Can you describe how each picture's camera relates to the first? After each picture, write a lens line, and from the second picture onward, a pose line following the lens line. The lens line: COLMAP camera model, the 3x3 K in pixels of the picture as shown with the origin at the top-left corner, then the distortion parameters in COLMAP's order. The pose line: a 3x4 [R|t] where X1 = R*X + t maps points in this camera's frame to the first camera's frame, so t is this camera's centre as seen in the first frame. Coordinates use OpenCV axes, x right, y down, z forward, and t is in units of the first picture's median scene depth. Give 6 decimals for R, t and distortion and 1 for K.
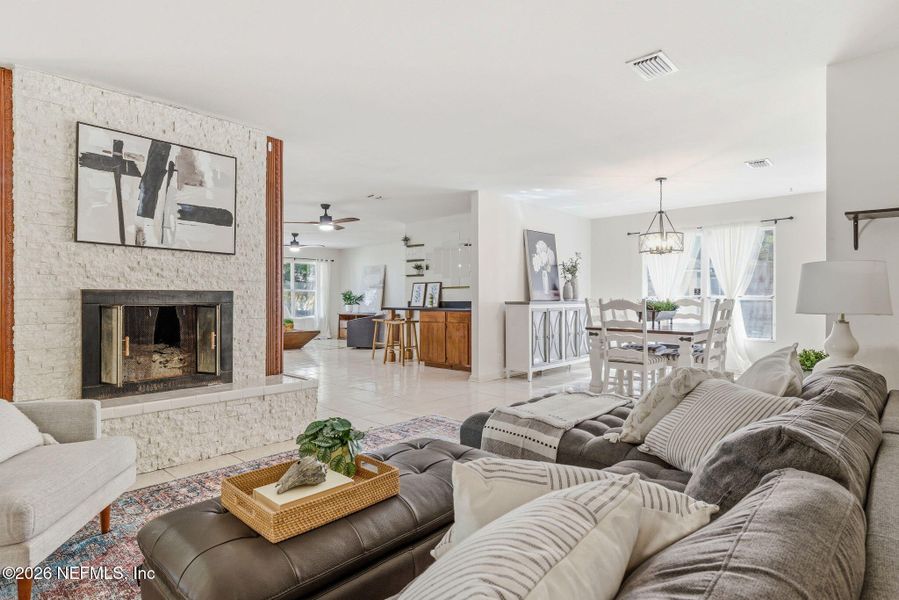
lens RADIAL K [[492.7, 0, 449.5], [0, 492.7, 300.0], [0, 0, 1]] dist [0.000604, 0.000096]
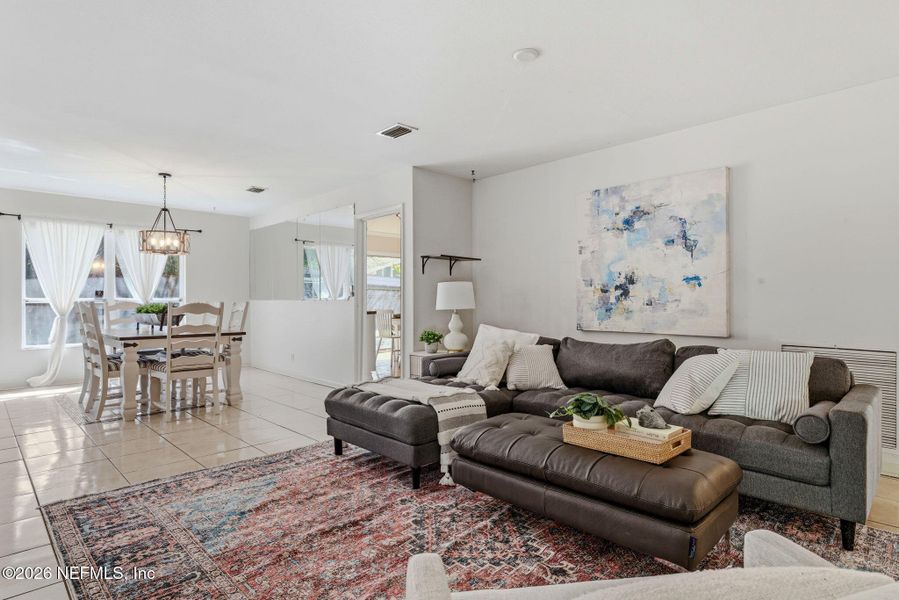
lens RADIAL K [[492.7, 0, 449.5], [0, 492.7, 300.0], [0, 0, 1]] dist [0.000604, 0.000096]
pose [[0.035243, -0.000062, 0.999379, -0.574761], [0.005985, 0.999982, -0.000149, -0.002888], [-0.999361, 0.005987, 0.035243, 0.495662]]
